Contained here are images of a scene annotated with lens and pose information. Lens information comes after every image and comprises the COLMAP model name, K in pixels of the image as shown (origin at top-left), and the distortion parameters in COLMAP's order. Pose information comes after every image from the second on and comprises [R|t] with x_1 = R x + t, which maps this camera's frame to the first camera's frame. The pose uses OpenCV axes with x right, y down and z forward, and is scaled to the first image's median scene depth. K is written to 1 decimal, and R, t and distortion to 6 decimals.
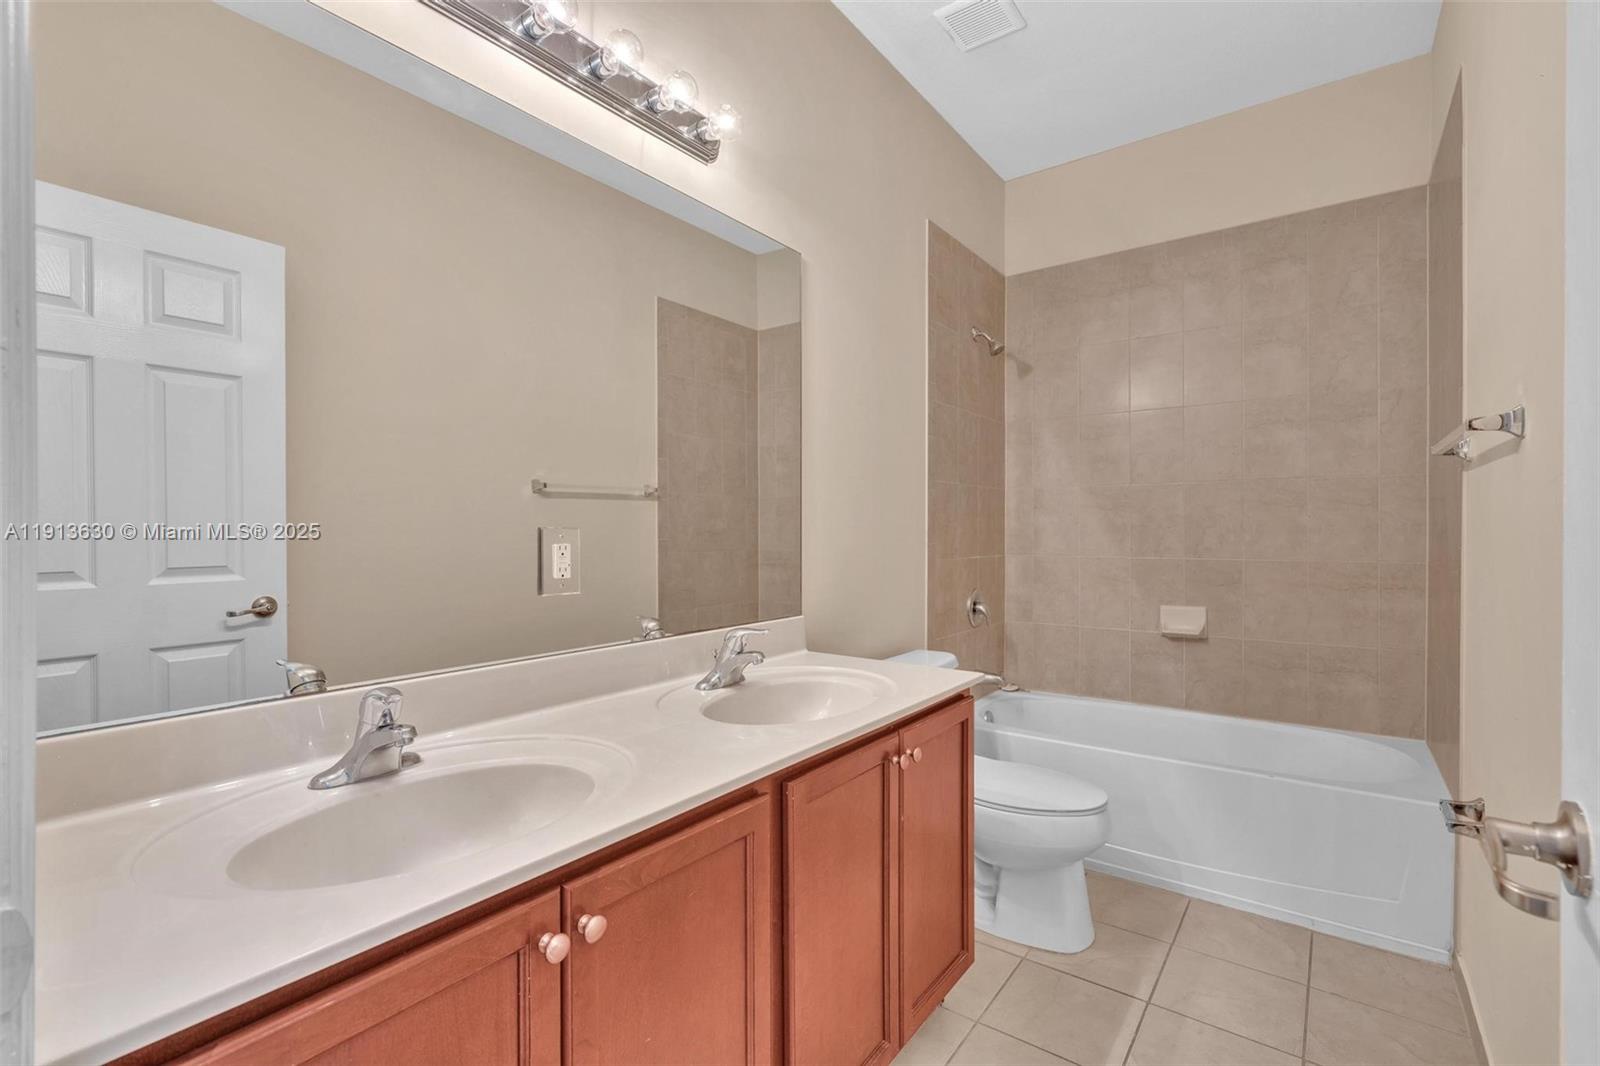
lens RADIAL K [[716.9, 0, 797.4], [0, 716.9, 532.4], [0, 0, 1]] dist [-0.005376, -0.000055]
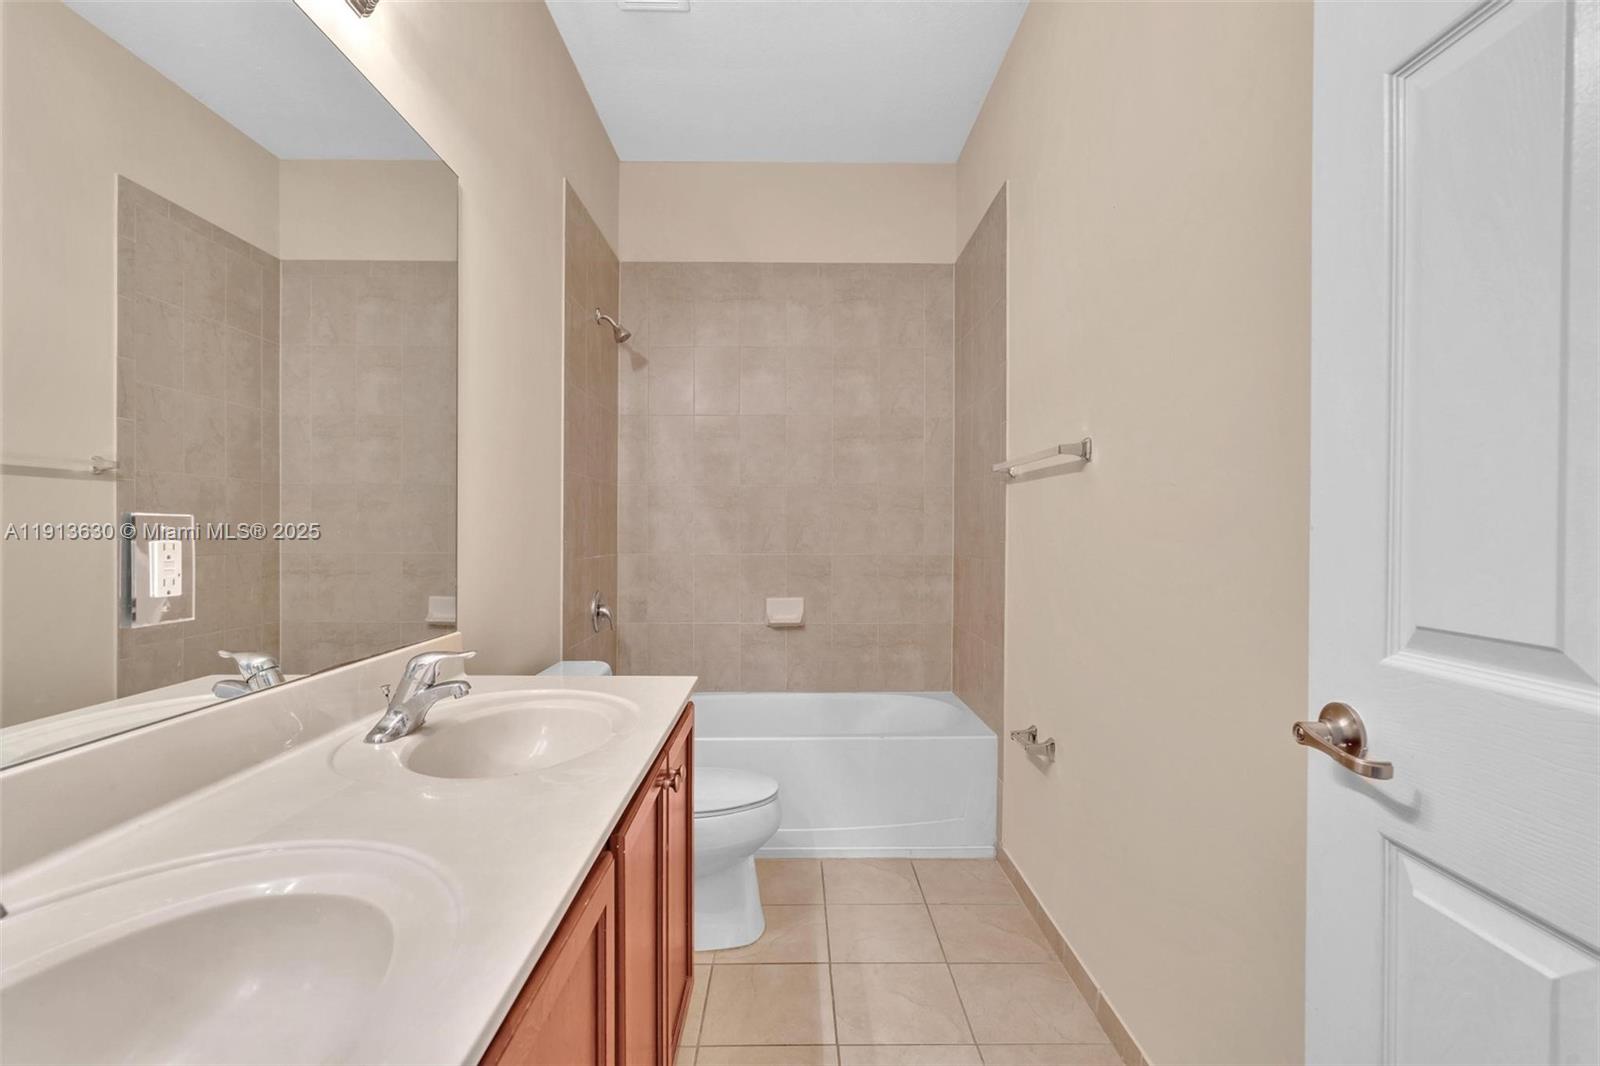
lens RADIAL K [[745.1, 0, 800.0], [0, 745.1, 533.0], [0, 0, 1]] dist [-0.012655, 0.009374]
pose [[0.793487, 0.001206, 0.608585, -0.149025], [-0.001220, 0.999999, -0.000390, 0.004707], [-0.608585, -0.000433, 0.793488, 0.087519]]
